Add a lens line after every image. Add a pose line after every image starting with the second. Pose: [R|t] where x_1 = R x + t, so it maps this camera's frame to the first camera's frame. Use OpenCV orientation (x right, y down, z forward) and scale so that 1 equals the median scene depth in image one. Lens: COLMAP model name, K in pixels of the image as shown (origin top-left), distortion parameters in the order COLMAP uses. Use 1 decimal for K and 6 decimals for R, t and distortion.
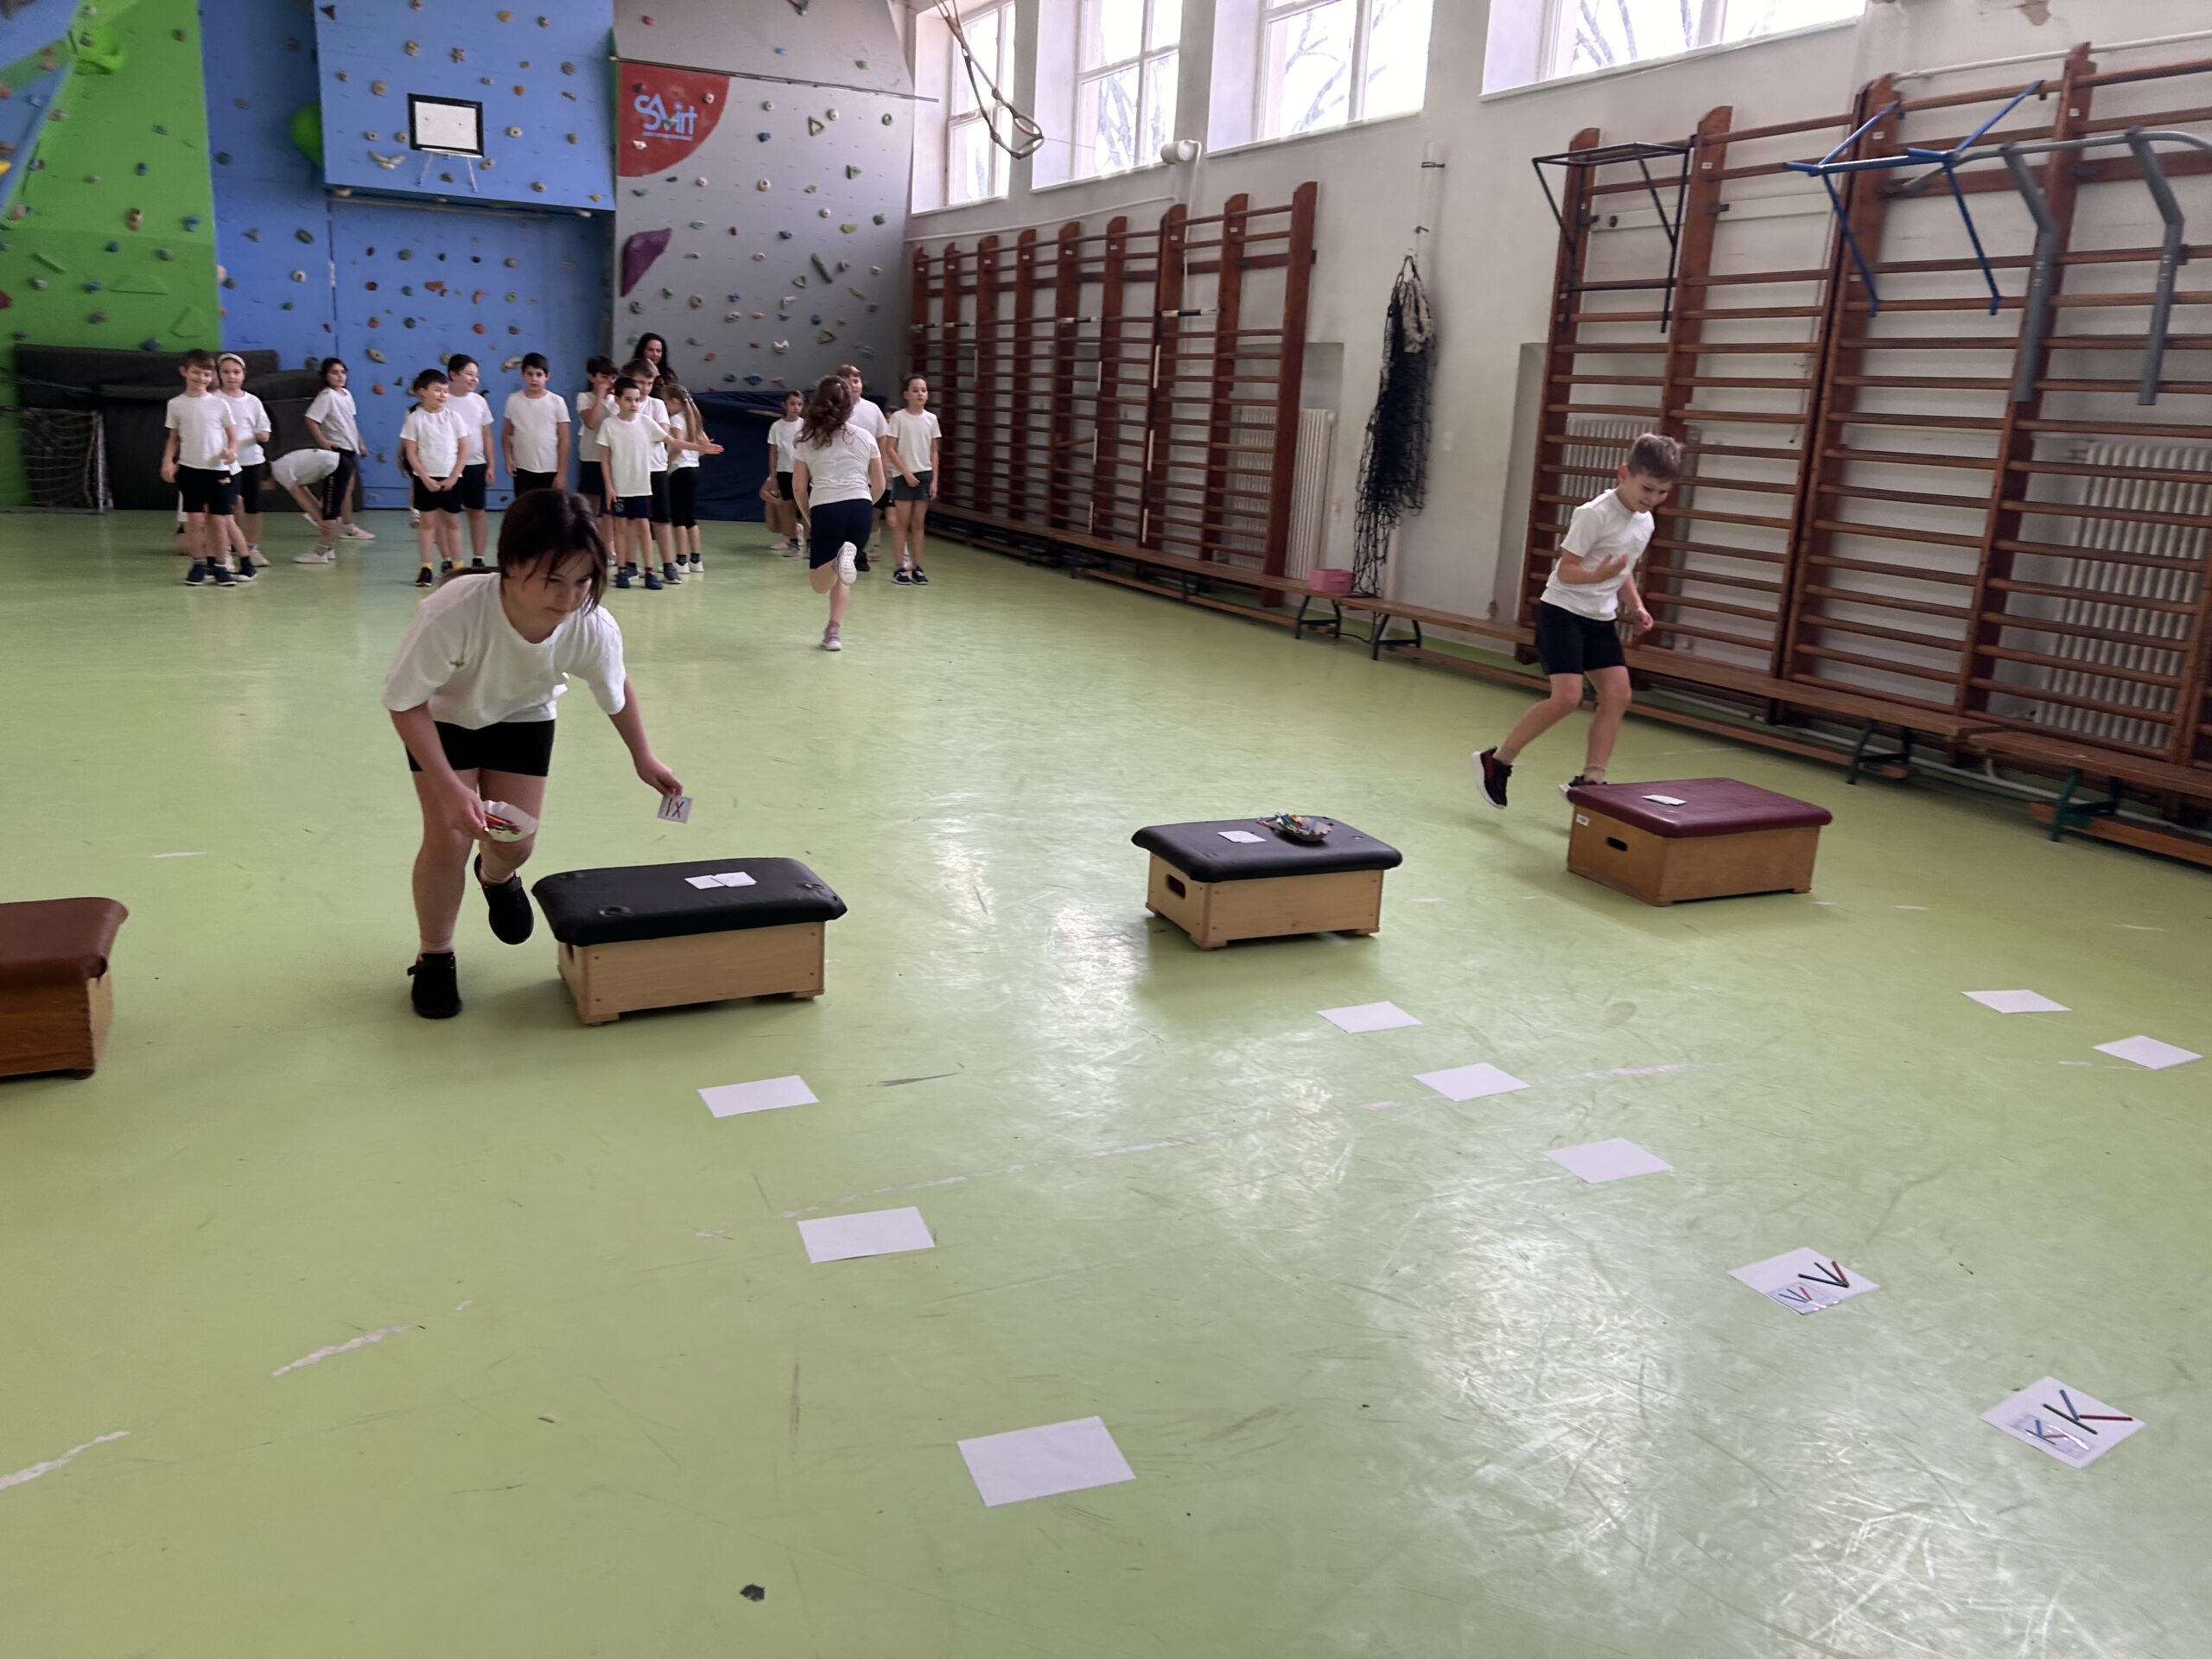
lens RADIAL K [[1682.6, 0, 1102.1], [0, 1682.6, 771.7], [0, 0, 1]] dist [-0.003047, 0.026260]
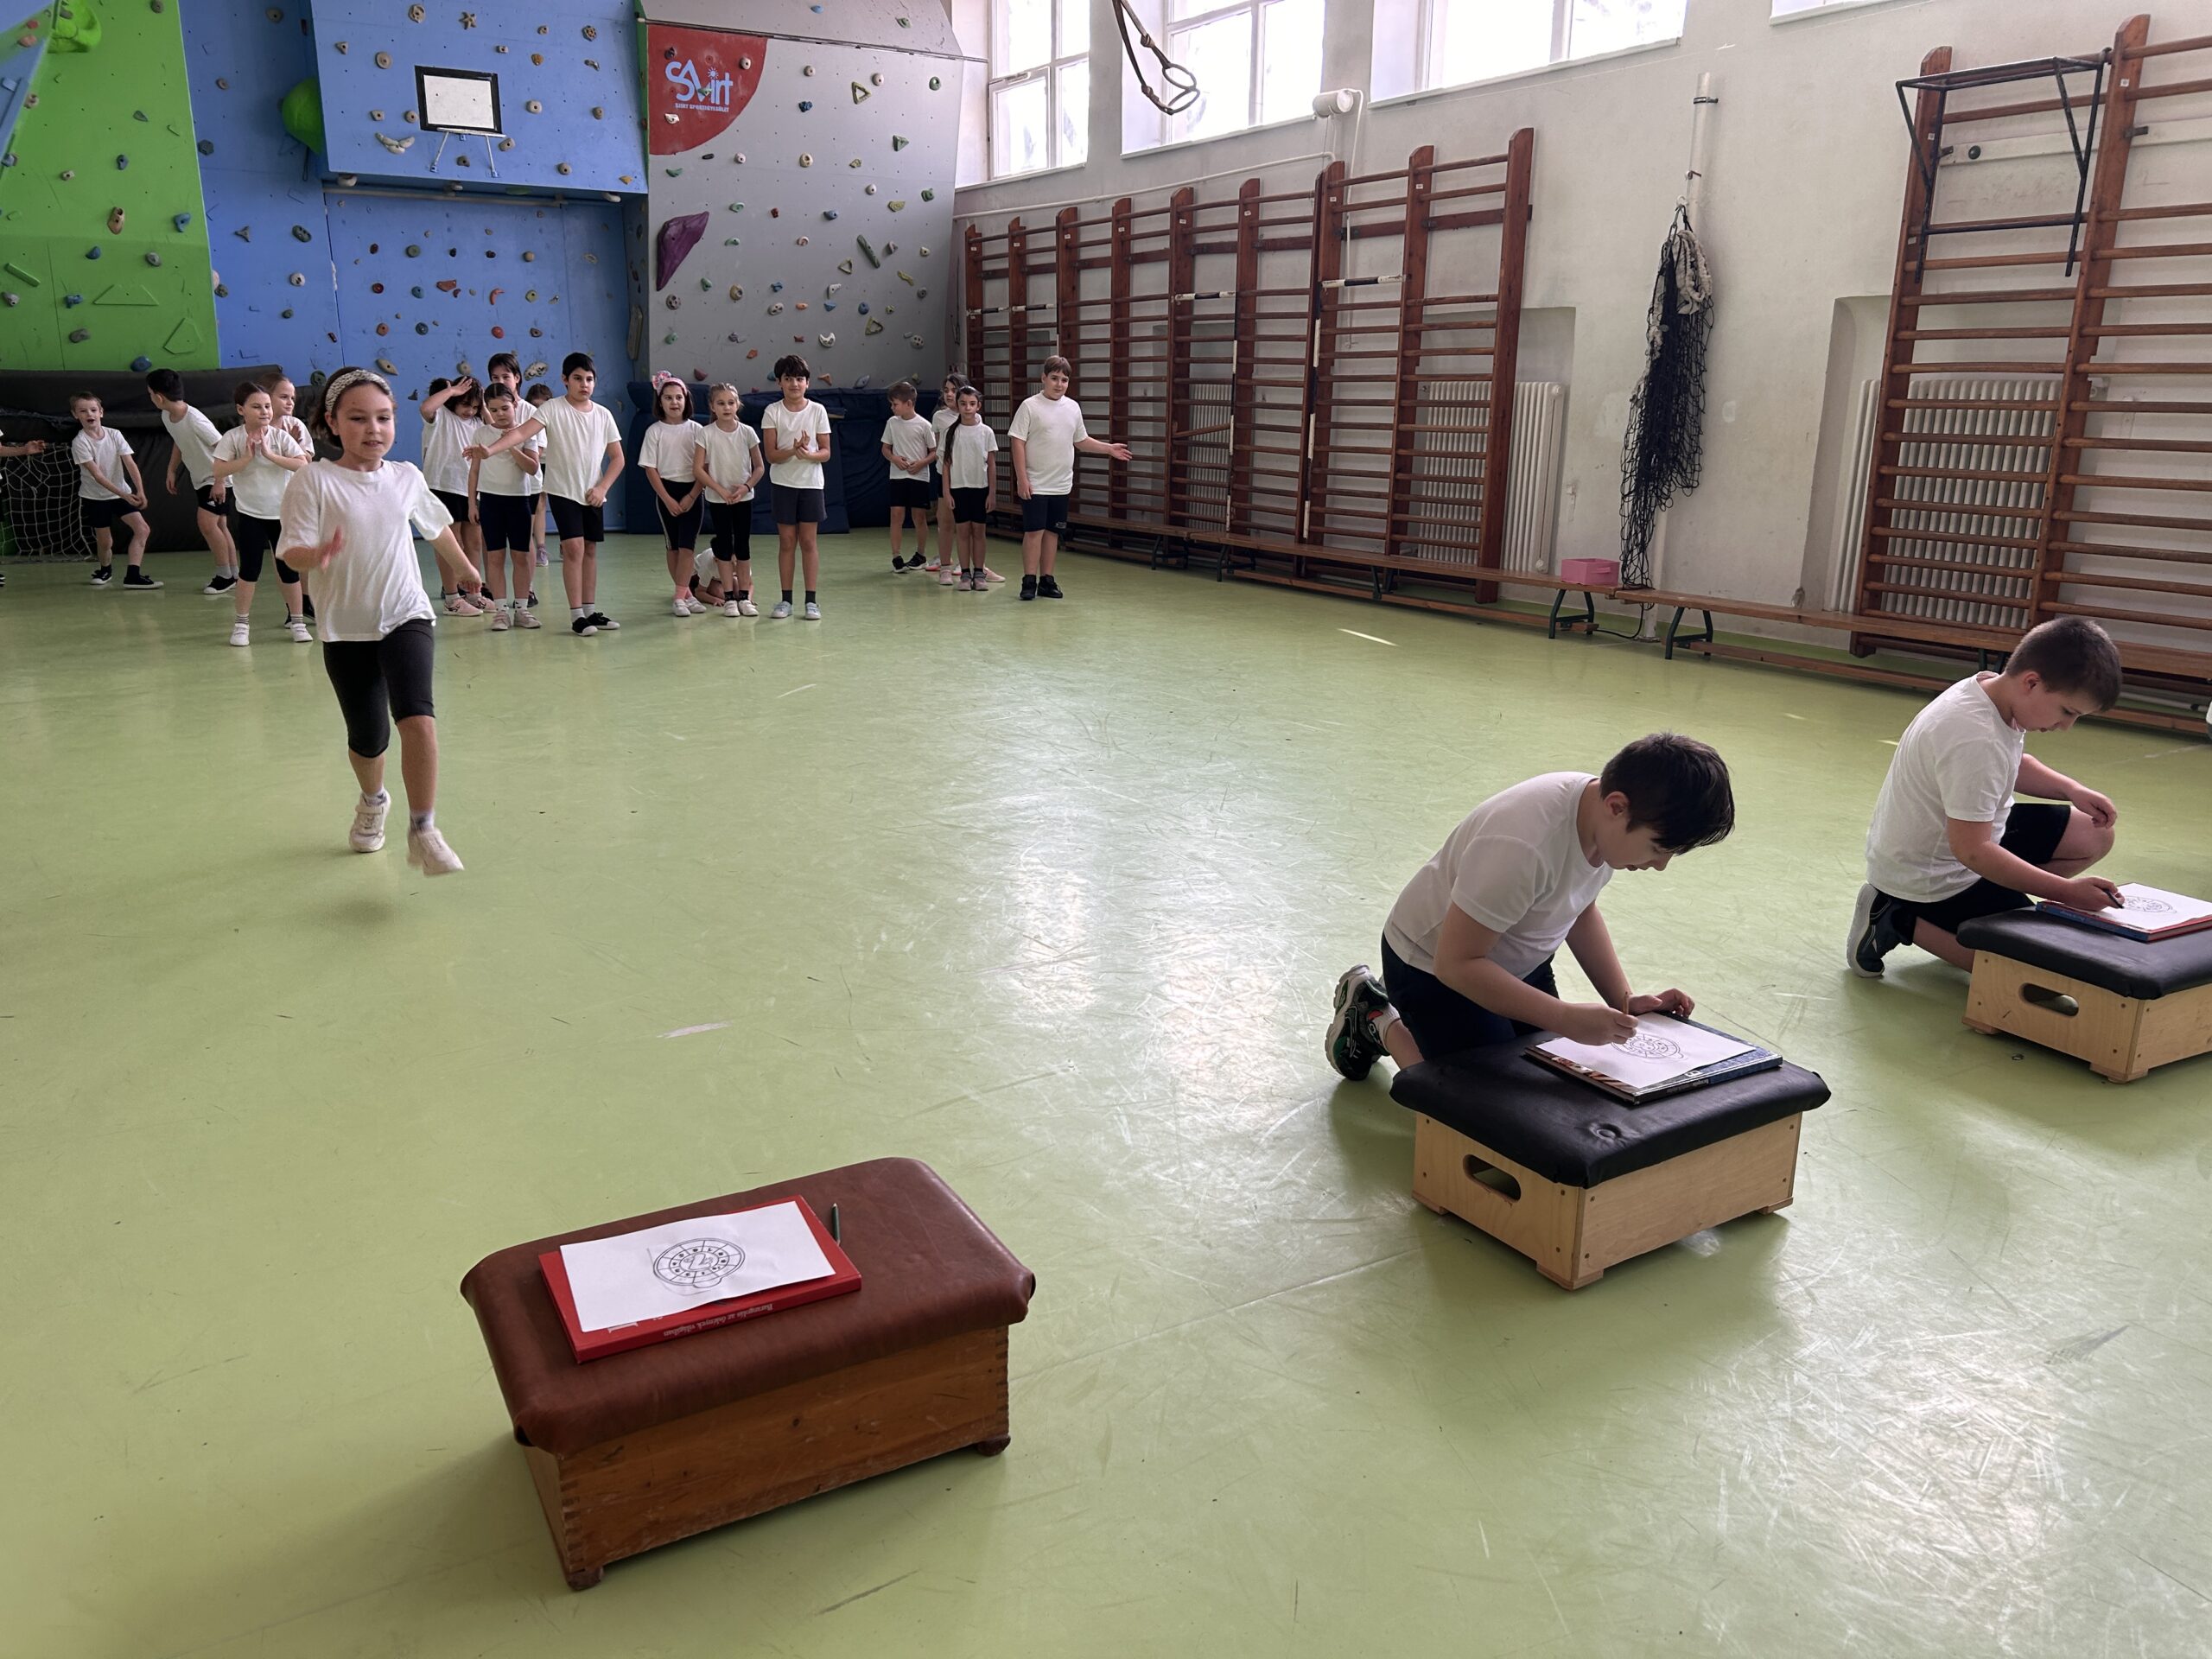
lens RADIAL K [[1670.7, 0, 1106.0], [0, 1670.7, 829.5], [0, 0, 1]] dist [0.001610, -0.000092]
pose [[0.995509, -0.059672, 0.073486, -0.149232], [0.056560, 0.997441, 0.043728, -0.022206], [-0.075907, -0.039375, 0.996337, 0.088696]]
